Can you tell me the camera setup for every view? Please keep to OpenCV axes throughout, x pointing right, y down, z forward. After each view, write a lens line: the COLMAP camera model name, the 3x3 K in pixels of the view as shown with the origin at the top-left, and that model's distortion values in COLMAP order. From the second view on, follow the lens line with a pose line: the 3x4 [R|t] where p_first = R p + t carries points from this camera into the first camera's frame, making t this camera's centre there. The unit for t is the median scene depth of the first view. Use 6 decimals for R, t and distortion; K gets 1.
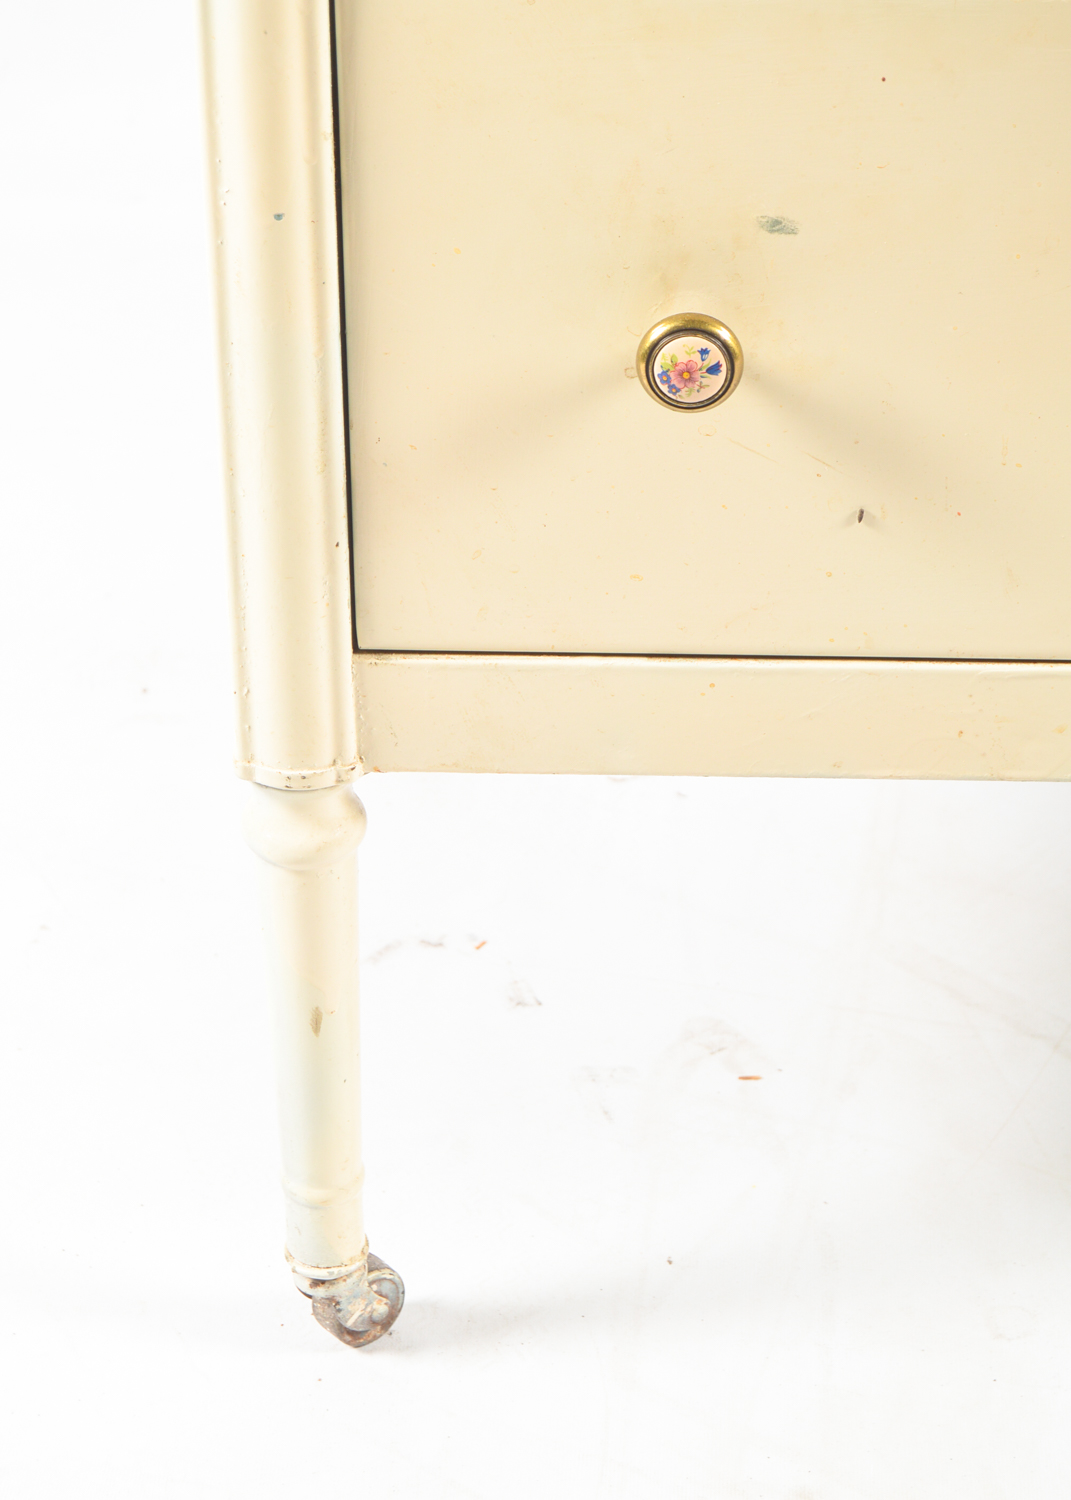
lens RADIAL K [[3626.8, 0, 535.5], [0, 3626.8, 750.0], [0, 0, 1]] dist [-0.034571, -0.287269]
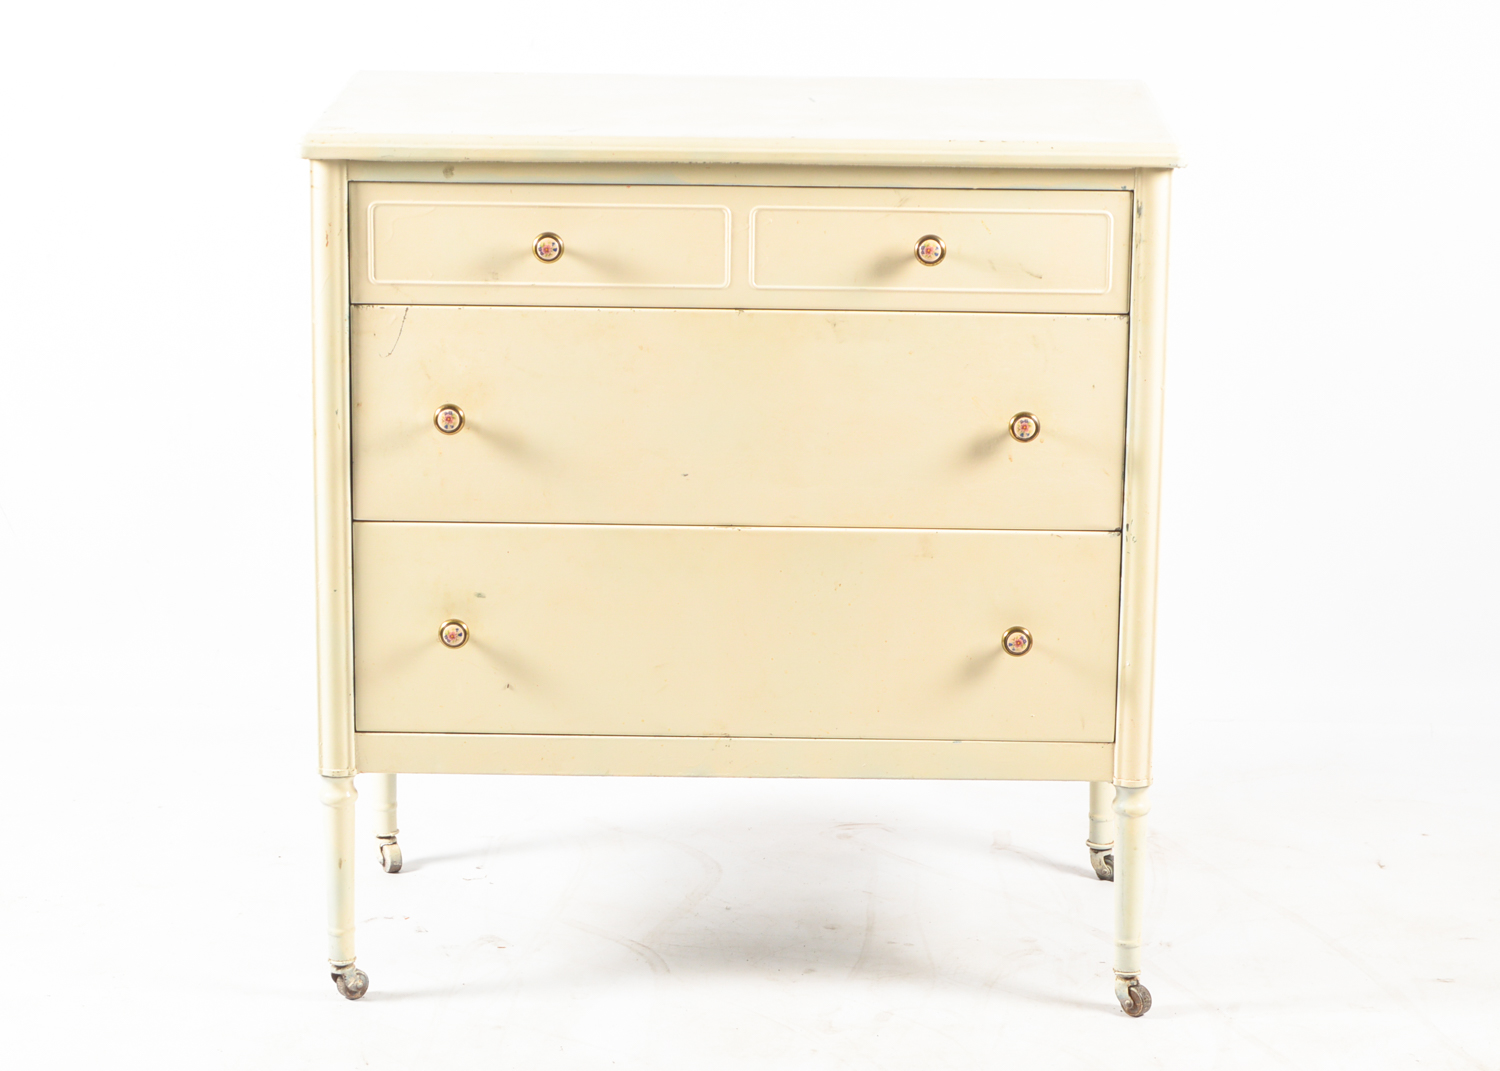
lens RADIAL K [[3626.8, 0, 750.0], [0, 3626.8, 535.5], [0, 0, 1]] dist [-0.034571, -0.287269]
pose [[0.999452, 0.009417, 0.031738, 0.197623], [0.000576, 0.953590, -0.301109, 0.777809], [-0.033100, 0.300962, 0.953061, -2.143651]]
